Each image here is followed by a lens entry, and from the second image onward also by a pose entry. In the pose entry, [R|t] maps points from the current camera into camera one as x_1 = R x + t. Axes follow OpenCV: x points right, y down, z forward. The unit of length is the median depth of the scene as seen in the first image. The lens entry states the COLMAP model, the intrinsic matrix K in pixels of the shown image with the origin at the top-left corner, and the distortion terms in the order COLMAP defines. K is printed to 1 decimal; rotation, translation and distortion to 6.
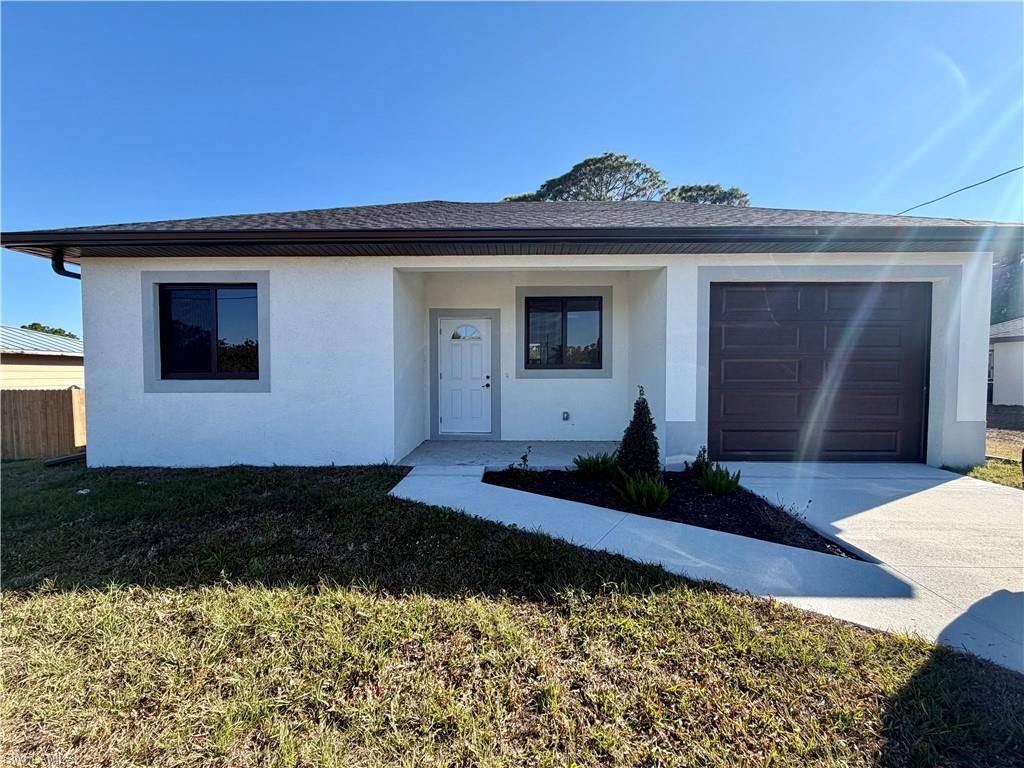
lens RADIAL K [[404.6, 0, 510.6], [0, 404.6, 382.0], [0, 0, 1]] dist [-0.010077, 0.000610]
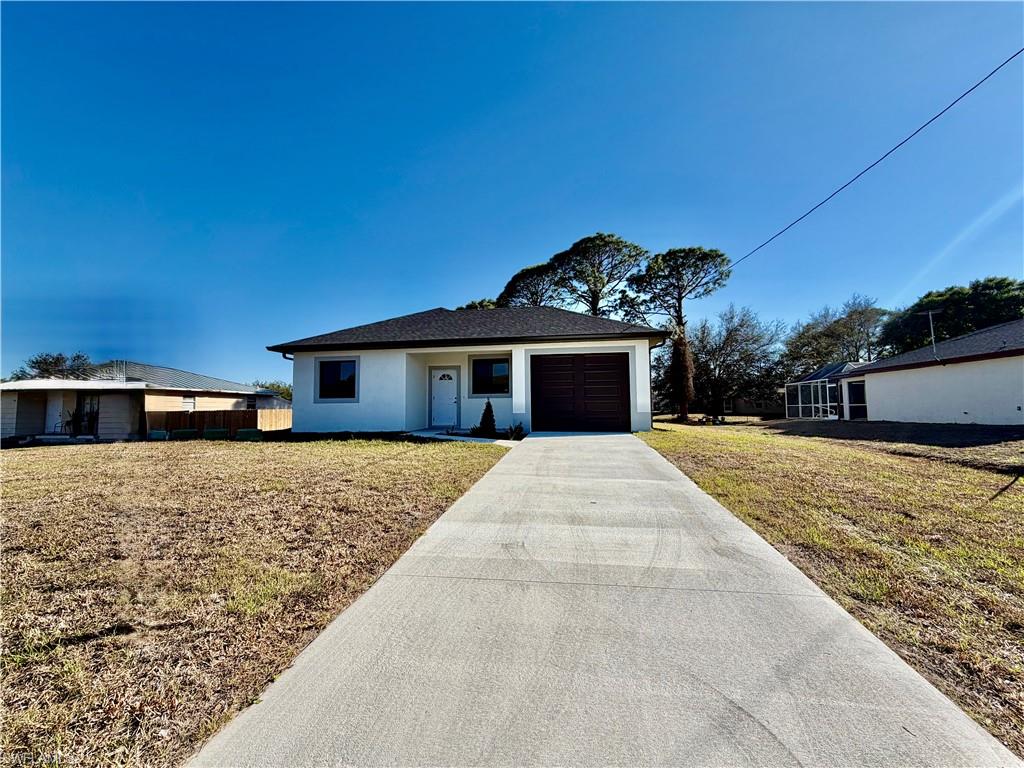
lens RADIAL K [[404.6, 0, 513.8], [0, 404.6, 382.0], [0, 0, 1]] dist [-0.010077, 0.000610]
pose [[0.990125, -0.018038, -0.139020, 0.538107], [0.005025, 0.995616, -0.093395, 0.101792], [0.140095, 0.091775, 0.985876, -1.027720]]
